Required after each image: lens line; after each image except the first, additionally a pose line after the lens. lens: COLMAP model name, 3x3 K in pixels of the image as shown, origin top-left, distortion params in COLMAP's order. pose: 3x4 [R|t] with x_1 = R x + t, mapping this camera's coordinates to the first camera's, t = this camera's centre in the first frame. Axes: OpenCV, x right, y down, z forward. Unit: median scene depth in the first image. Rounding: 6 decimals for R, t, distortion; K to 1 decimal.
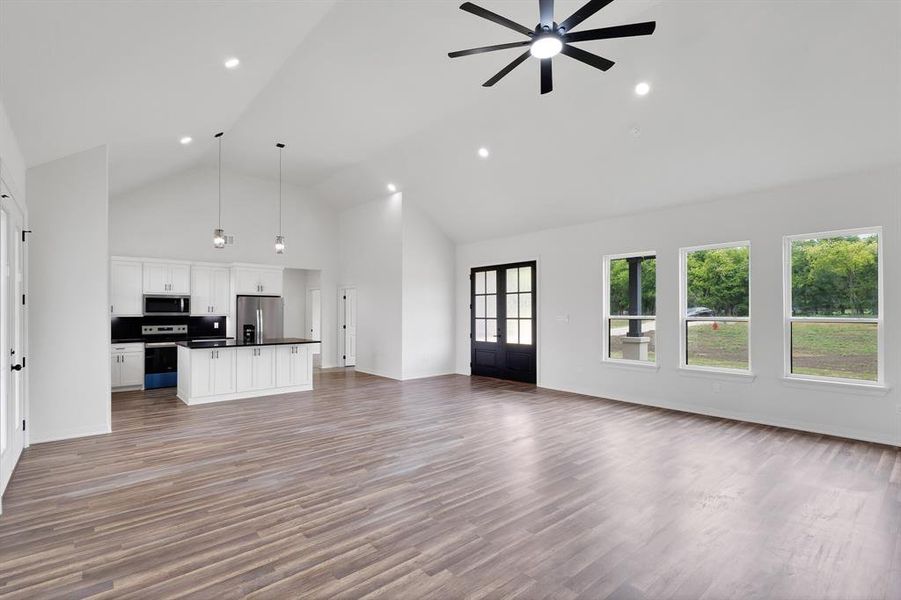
lens RADIAL K [[424.8, 0, 459.1], [0, 424.8, 307.2], [0, 0, 1]] dist [-0.002013, -0.002341]
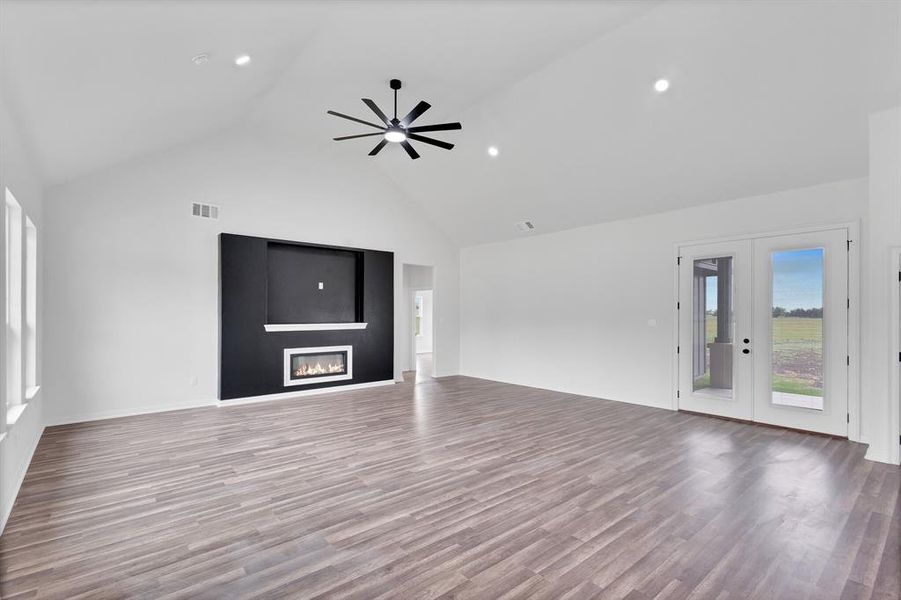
lens RADIAL K [[424.8, 0, 444.5], [0, 424.8, 307.0], [0, 0, 1]] dist [-0.002013, -0.002341]
pose [[-0.999054, -0.004242, 0.043275, -0.033629], [-0.005244, 0.999720, -0.023066, 0.021886], [-0.043165, -0.023271, -0.998797, 2.471706]]
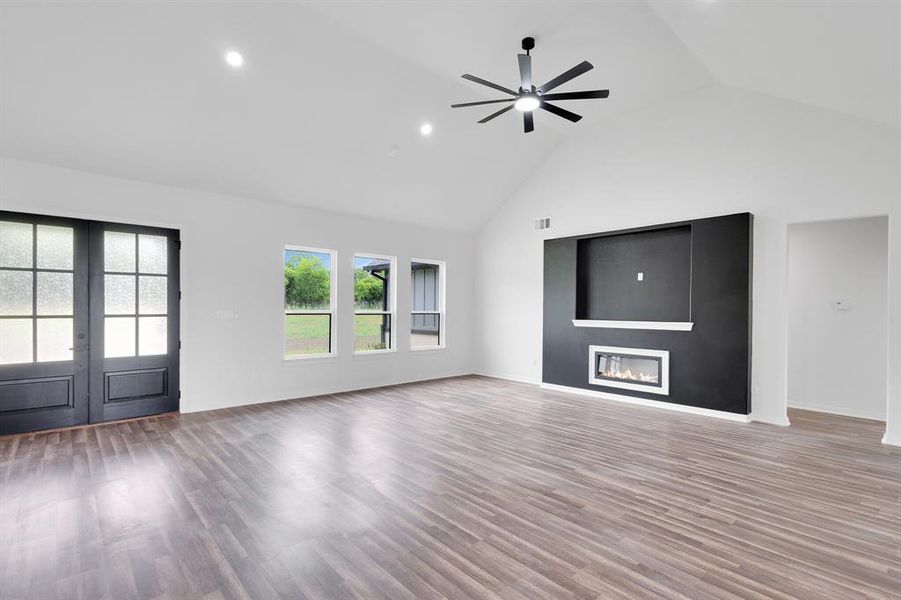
lens RADIAL K [[424.8, 0, 449.6], [0, 424.8, 306.7], [0, 0, 1]] dist [-0.002013, -0.002341]
pose [[0.005189, 0.000231, 0.999987, -1.086587], [-0.018273, 0.999833, -0.000136, 0.012303], [-0.999820, -0.018272, 0.005192, 1.216616]]
